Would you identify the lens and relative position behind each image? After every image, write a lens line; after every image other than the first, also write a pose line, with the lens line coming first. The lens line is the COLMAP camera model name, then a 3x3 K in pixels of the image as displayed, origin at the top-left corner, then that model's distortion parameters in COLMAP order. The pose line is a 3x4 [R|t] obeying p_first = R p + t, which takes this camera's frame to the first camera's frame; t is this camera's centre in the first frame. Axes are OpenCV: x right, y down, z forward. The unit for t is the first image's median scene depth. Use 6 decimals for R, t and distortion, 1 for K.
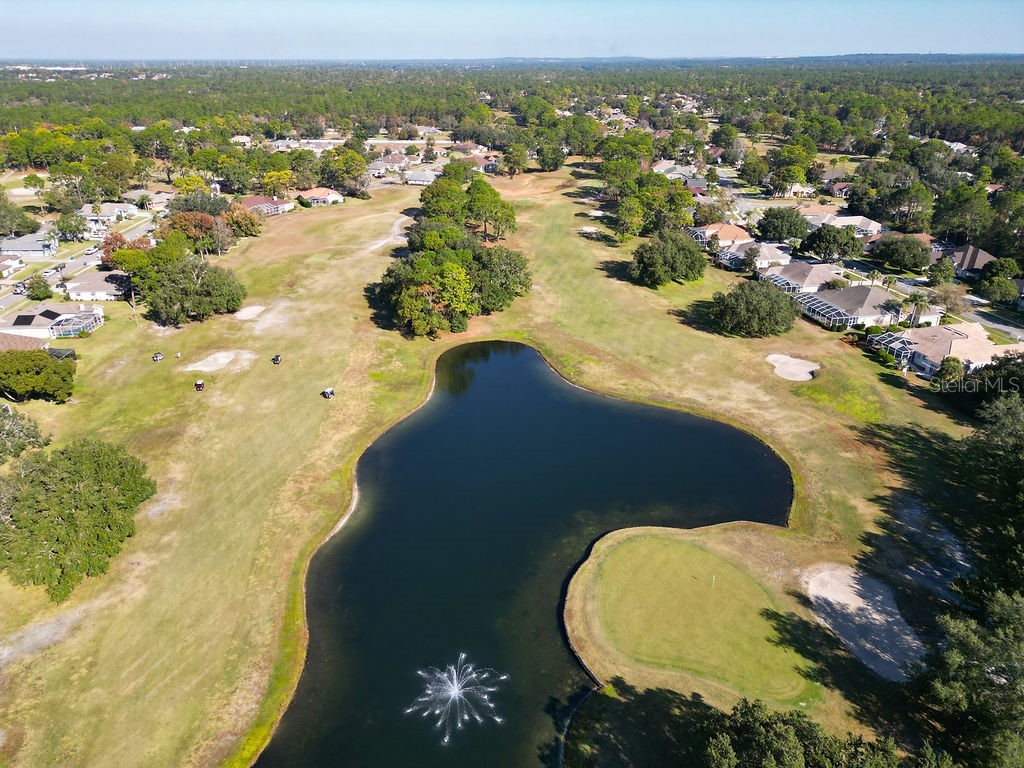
lens RADIAL K [[719.9, 0, 515.6], [0, 719.9, 384.5], [0, 0, 1]] dist [0.071680, -0.062458]
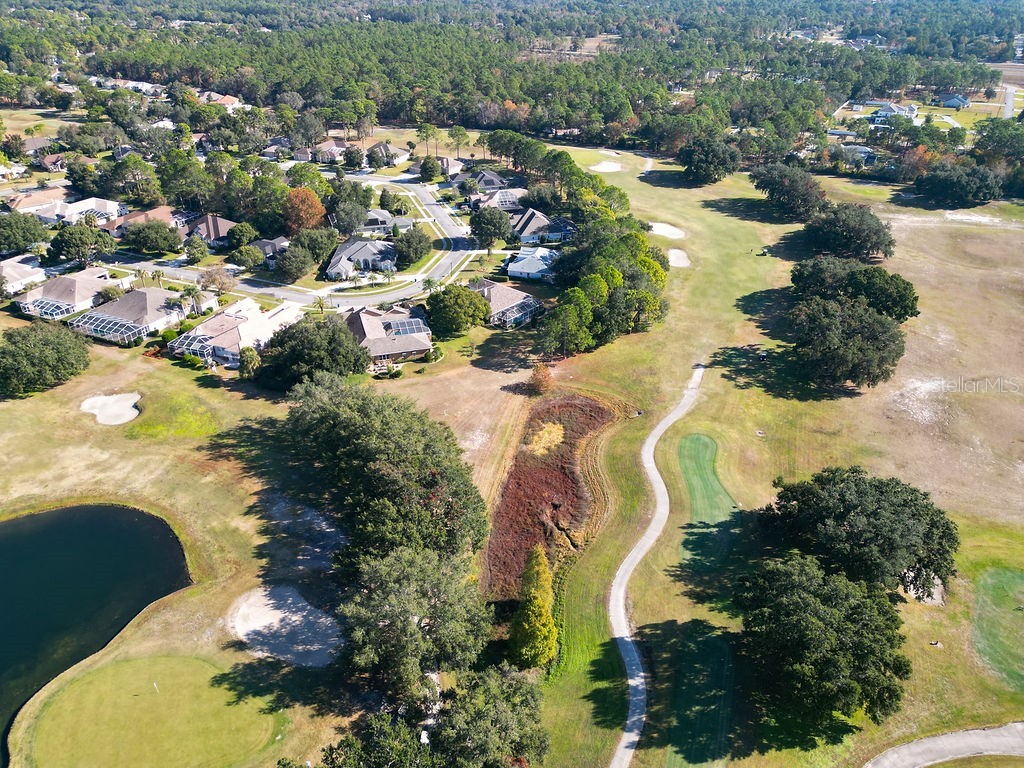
lens RADIAL K [[719.9, 0, 515.4], [0, 719.9, 383.0], [0, 0, 1]] dist [0.071680, -0.062458]
pose [[0.569604, -0.410300, 0.712183, 0.000040], [0.332205, 0.907485, 0.257119, -0.100138], [-0.751792, 0.090134, 0.653211, -0.044532]]
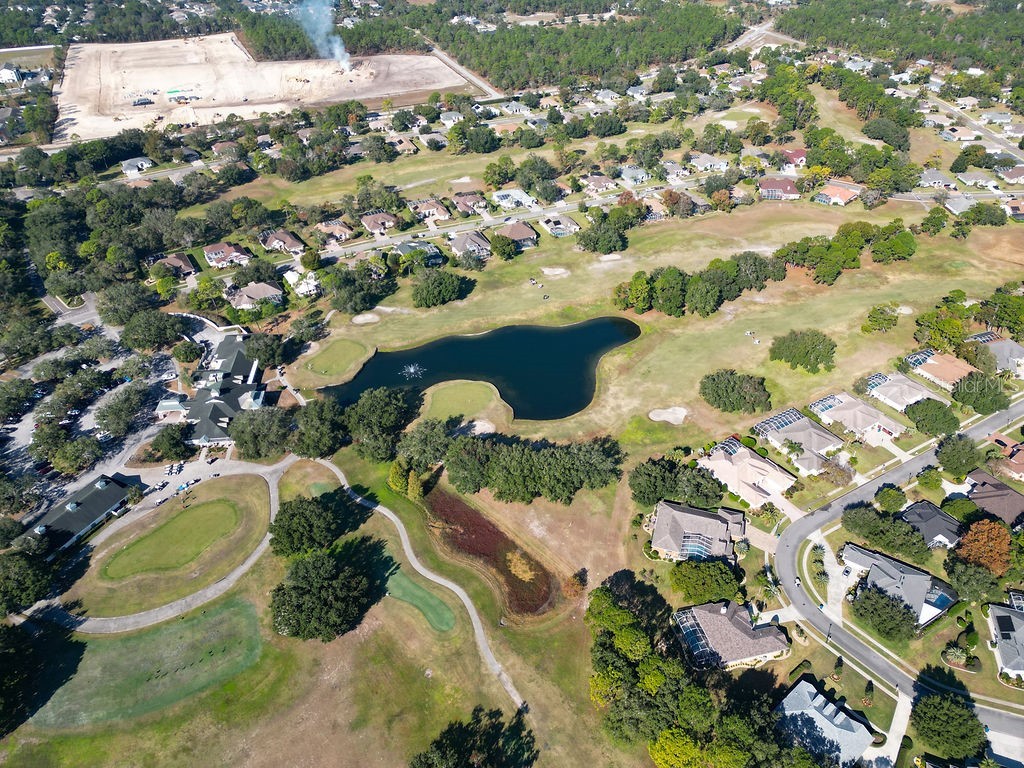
lens RADIAL K [[719.9, 0, 515.7], [0, 719.9, 379.0], [0, 0, 1]] dist [0.071680, -0.062458]
pose [[0.346484, 0.557091, -0.754718, 1.217676], [-0.381210, 0.818745, 0.429342, -0.567225], [0.857104, 0.138946, 0.496051, -0.180295]]
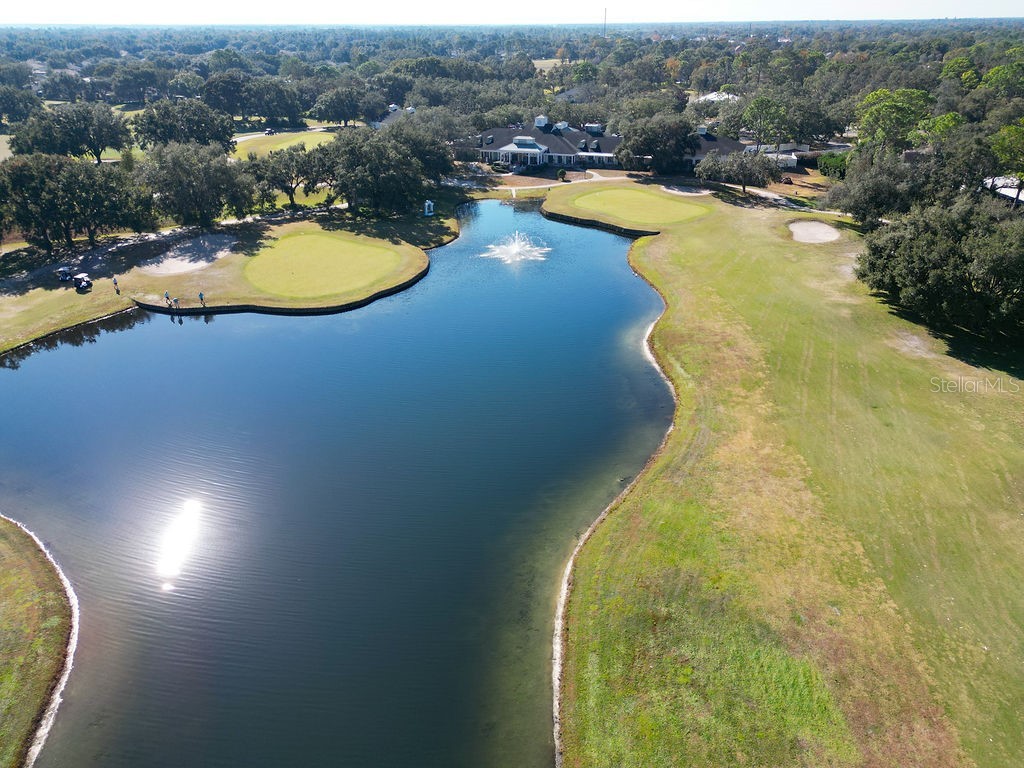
lens RADIAL K [[719.9, 0, 515.8], [0, 719.9, 387.9], [0, 0, 1]] dist [0.071680, -0.062458]
pose [[-0.994321, -0.043314, 0.097214, -0.092548], [0.048086, 0.632037, 0.773445, -0.210231], [-0.094944, 0.773727, -0.626365, 0.838632]]
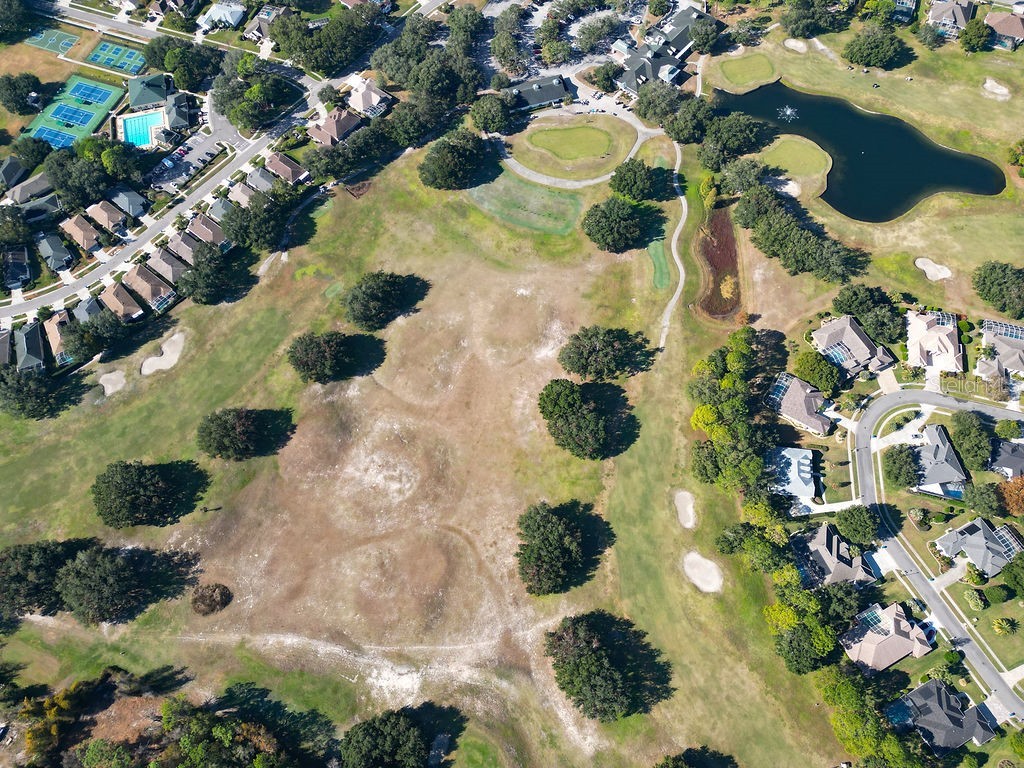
lens RADIAL K [[719.9, 0, 516.5], [0, 719.9, 382.0], [0, 0, 1]] dist [0.071680, -0.062458]
pose [[-0.436772, 0.813415, -0.384170, 1.554816], [-0.360913, 0.232729, 0.903094, -1.117720], [0.823998, 0.533098, 0.191922, -0.174205]]
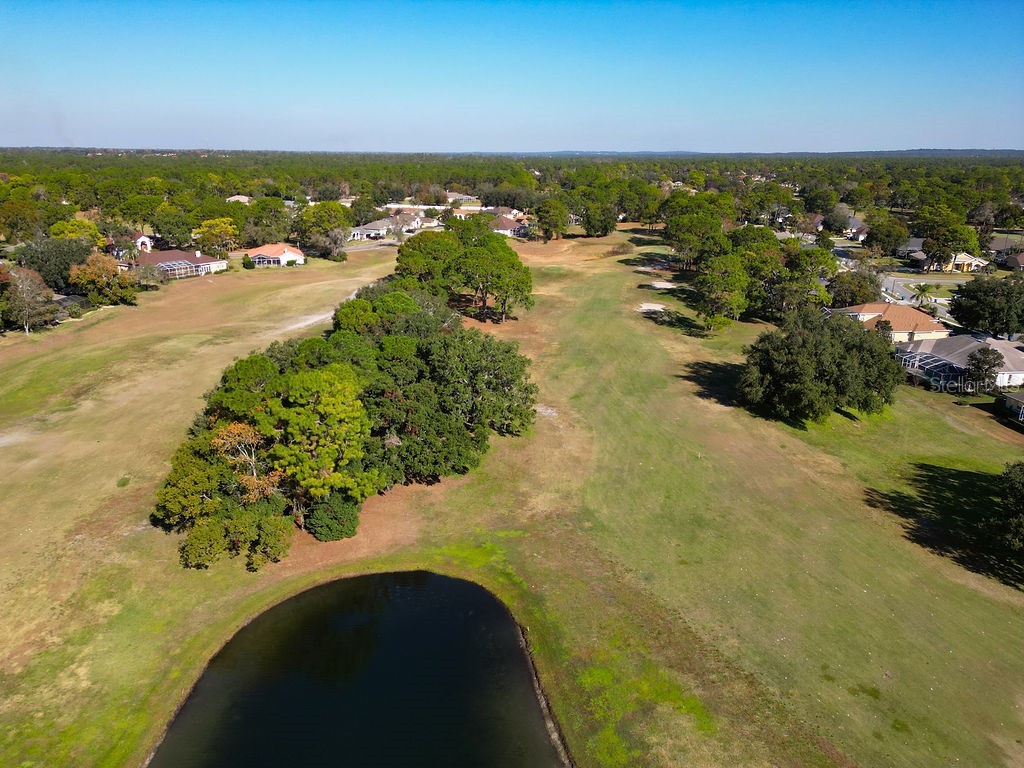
lens RADIAL K [[719.9, 0, 513.0], [0, 719.9, 381.2], [0, 0, 1]] dist [0.071680, -0.062458]
pose [[0.996787, 0.033439, -0.072790, 0.041696], [-0.041712, 0.992458, -0.115269, -0.105720], [0.068387, 0.117935, 0.990664, 0.541210]]
